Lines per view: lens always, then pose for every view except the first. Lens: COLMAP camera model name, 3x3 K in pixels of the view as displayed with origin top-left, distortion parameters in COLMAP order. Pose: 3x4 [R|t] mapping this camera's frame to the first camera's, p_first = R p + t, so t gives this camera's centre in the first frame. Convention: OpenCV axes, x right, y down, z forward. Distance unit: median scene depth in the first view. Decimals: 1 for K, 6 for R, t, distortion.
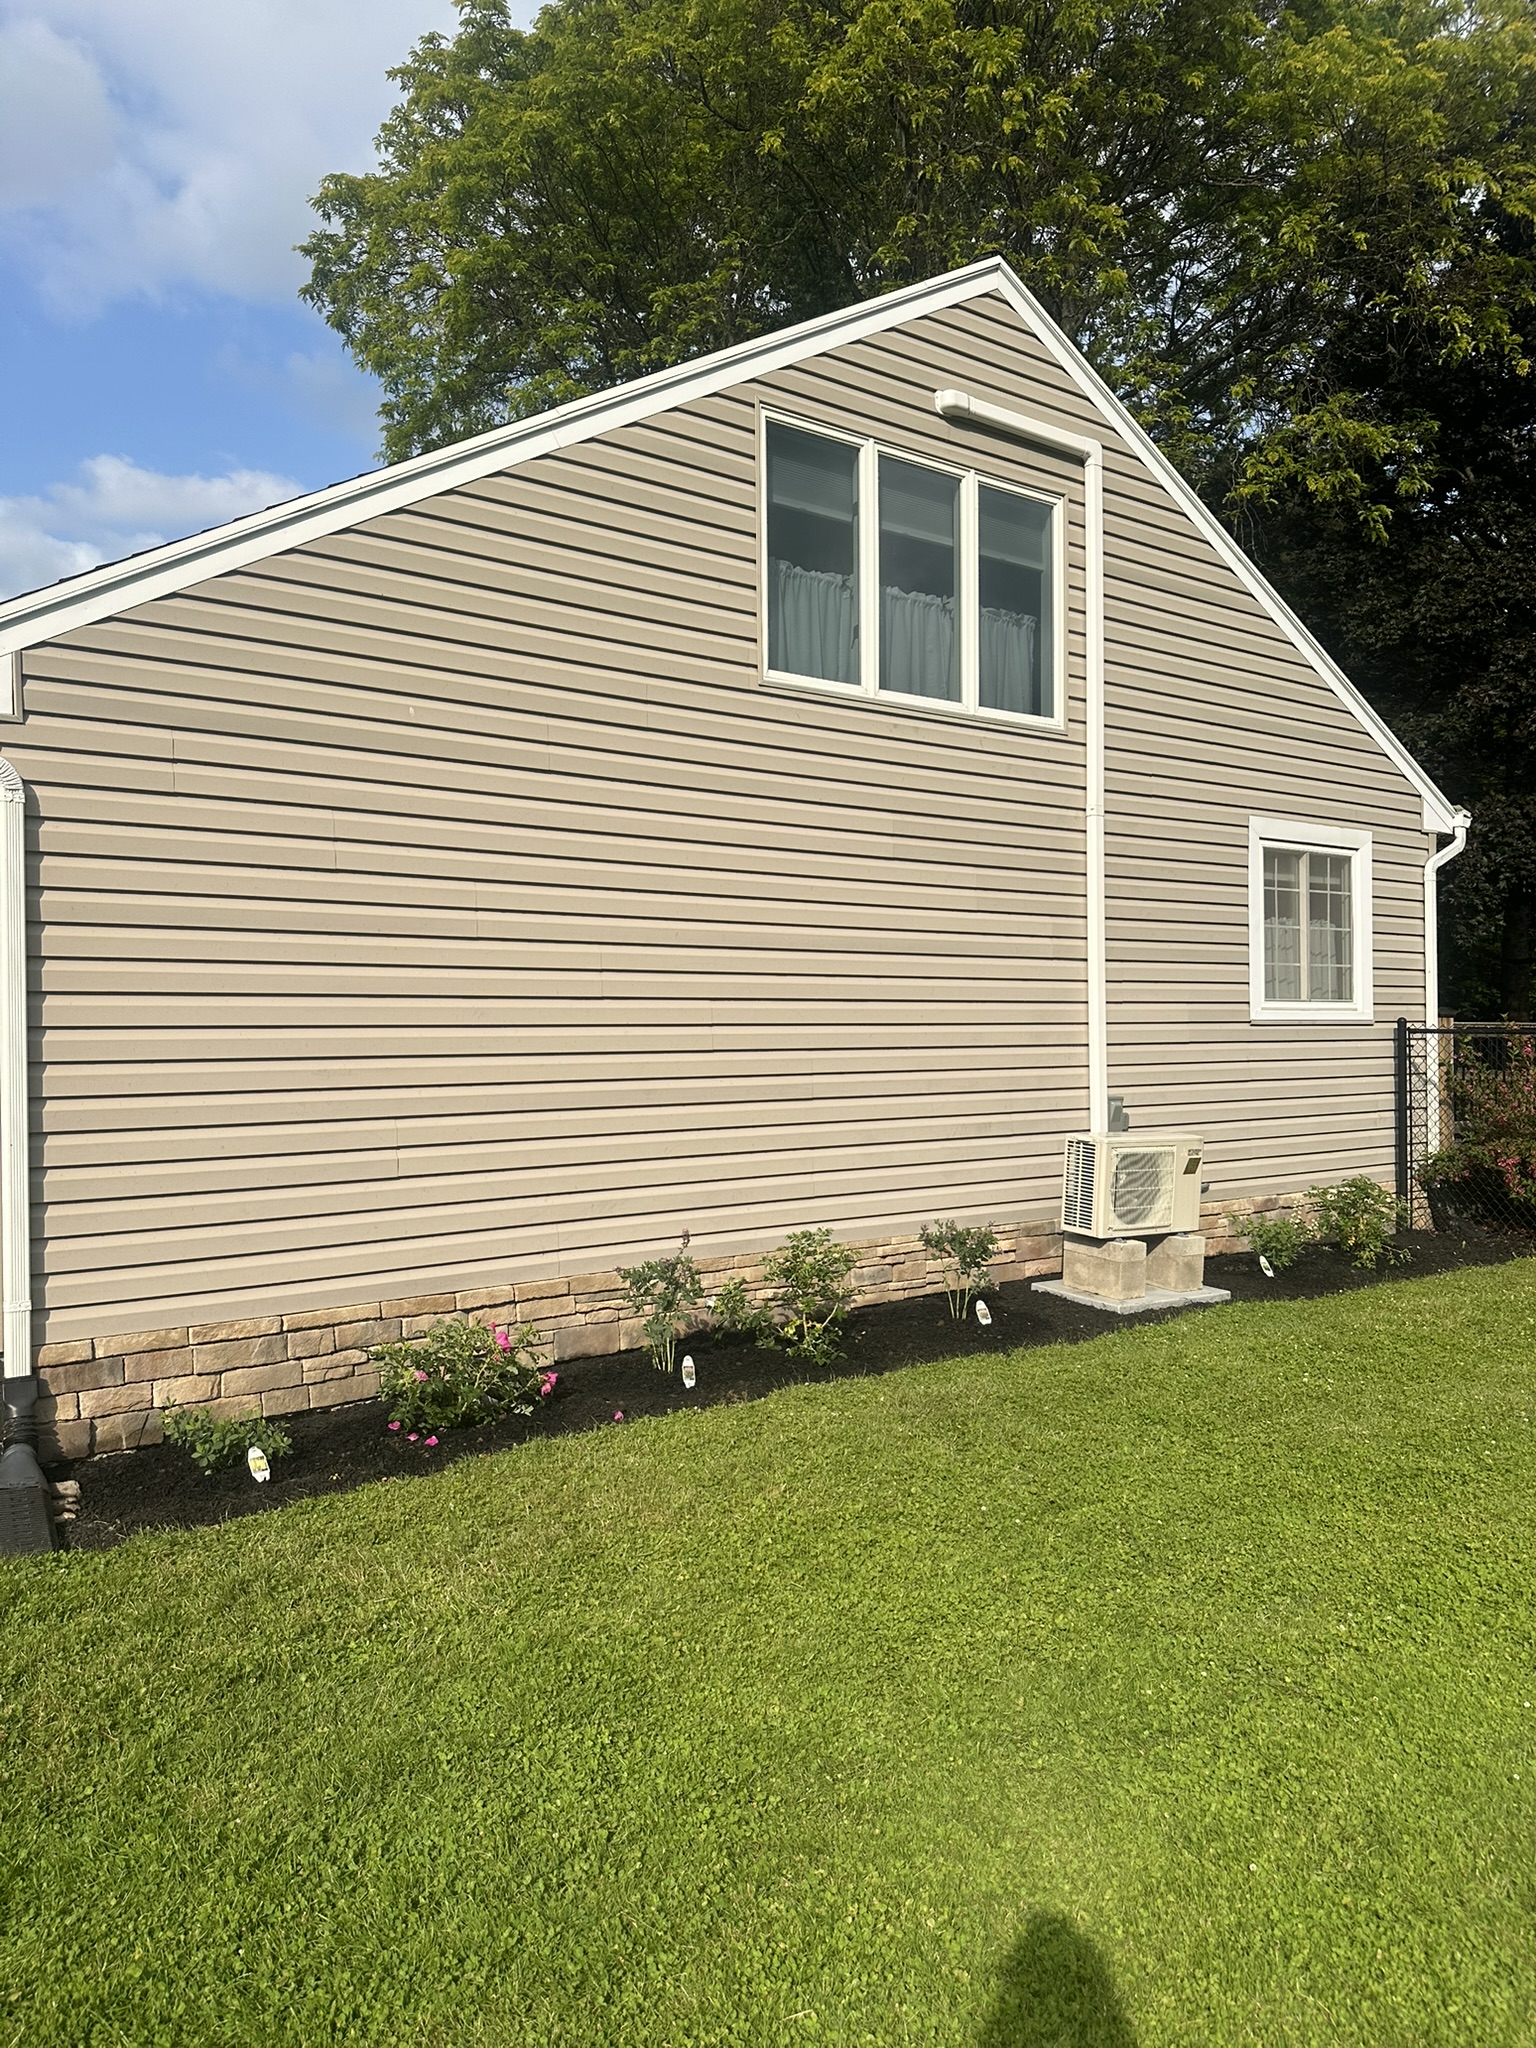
lens RADIAL K [[1463.5, 0, 768.0], [0, 1463.5, 1024.0], [0, 0, 1]] dist [0.055475, 0.000628]
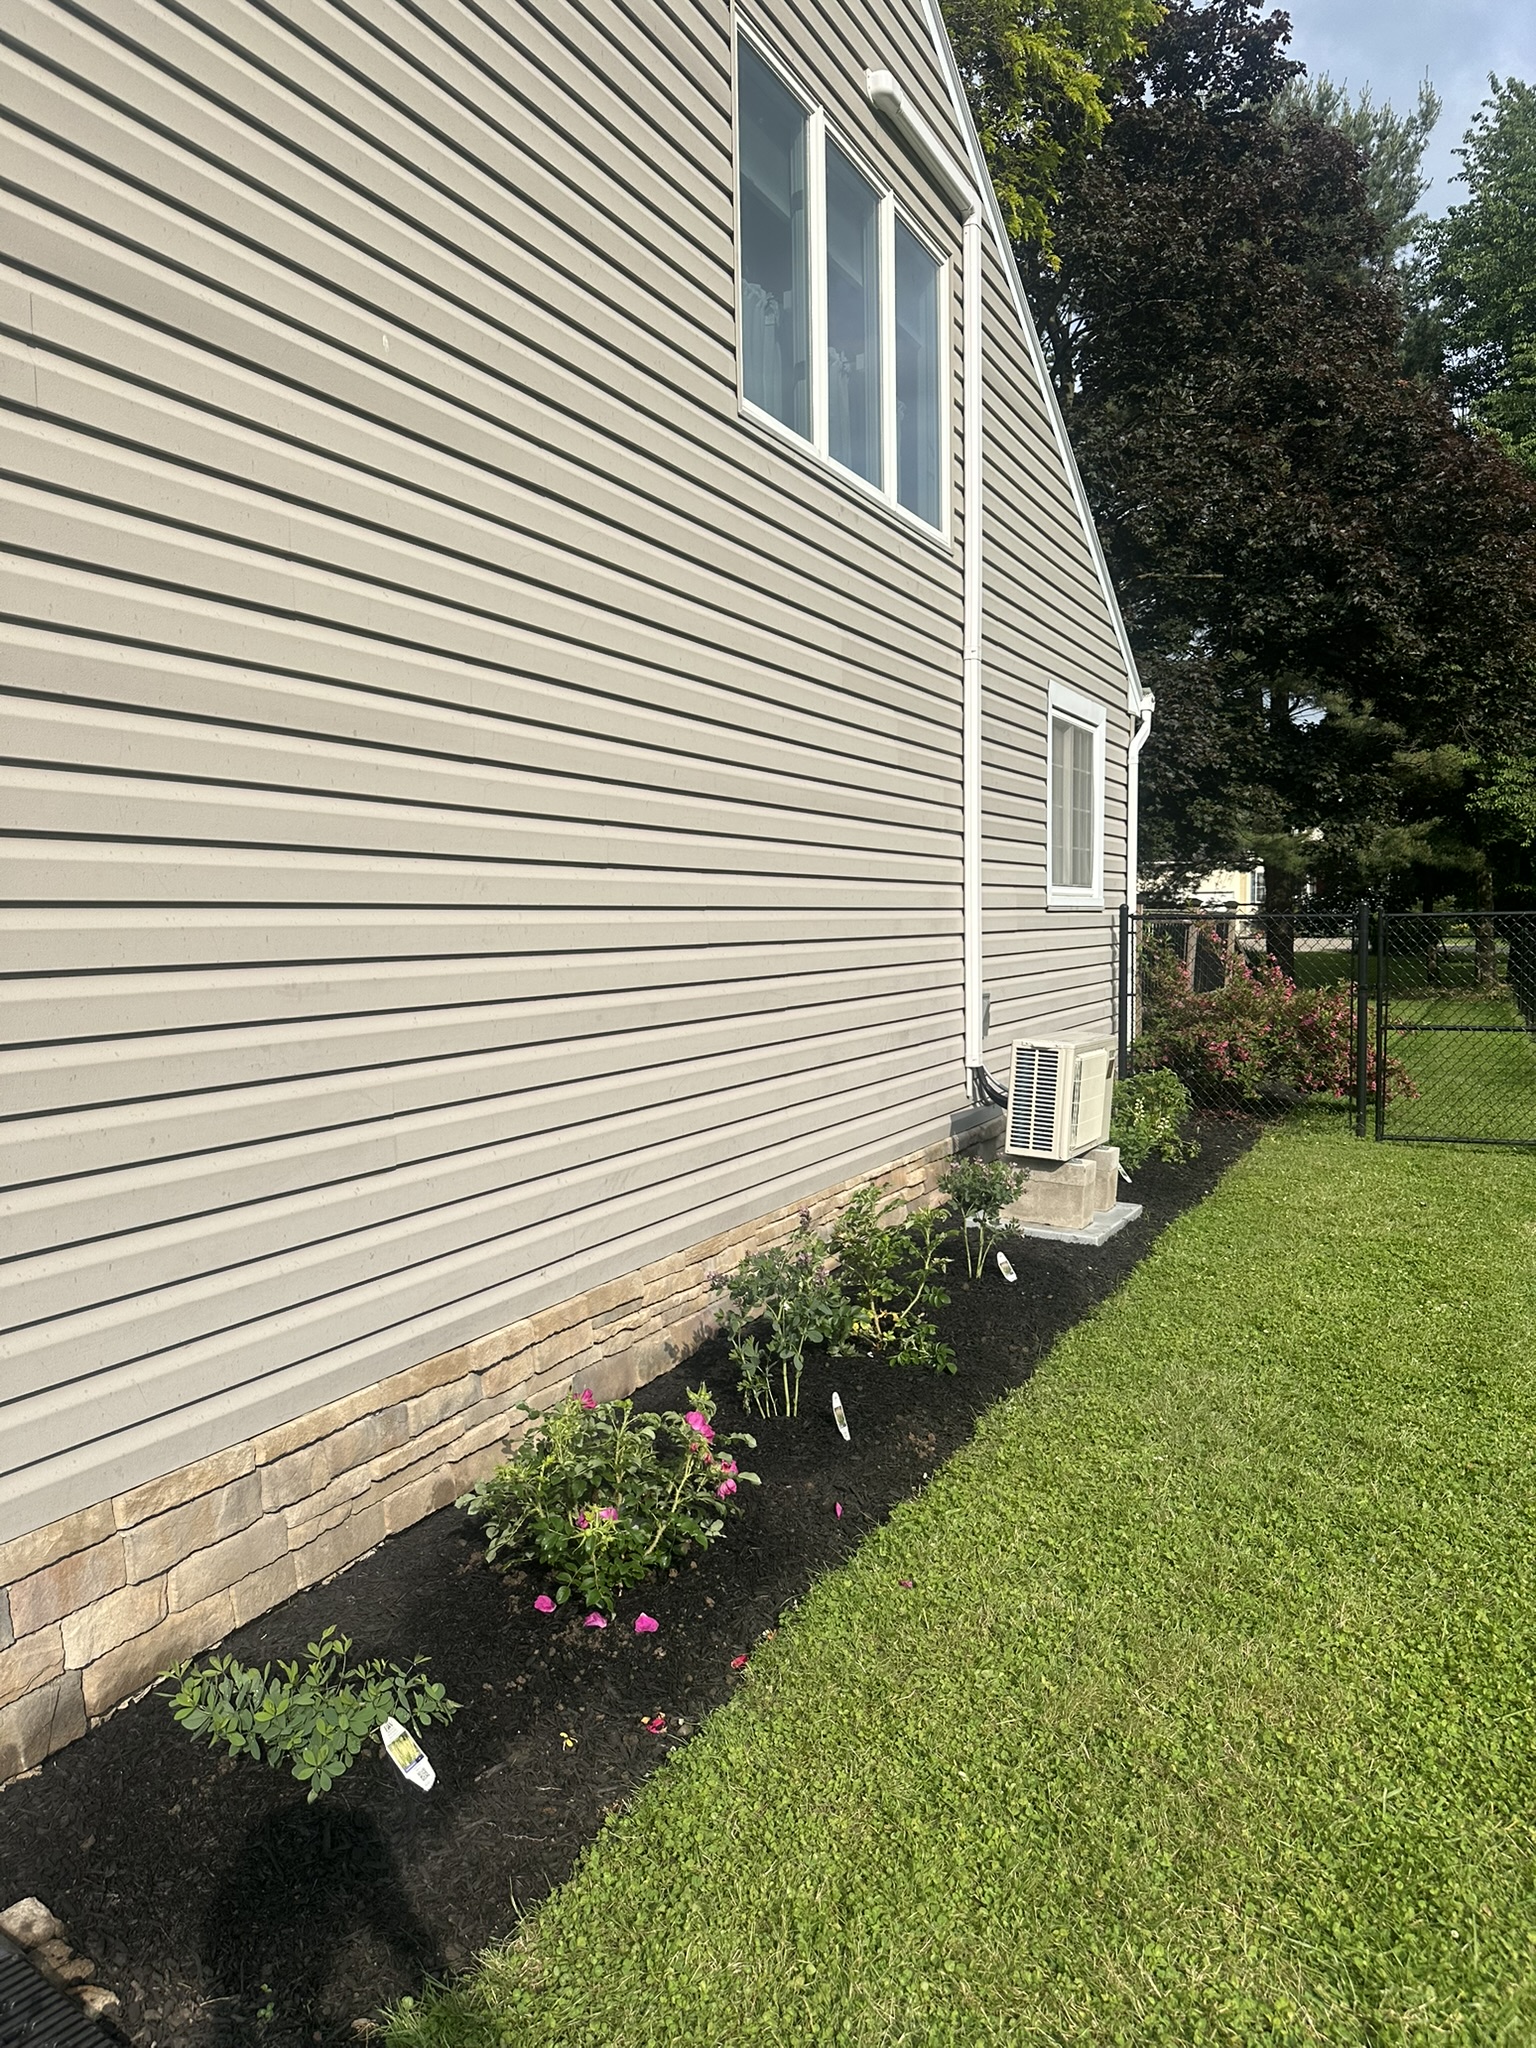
lens RADIAL K [[1455.6, 0, 768.0], [0, 1455.6, 1024.0], [0, 0, 1]] dist [0.029806, -0.002666]
pose [[0.893458, -0.041030, 0.447269, -0.296474], [0.010600, 0.997468, 0.070327, 0.006594], [-0.449022, -0.058093, 0.891630, 0.331130]]
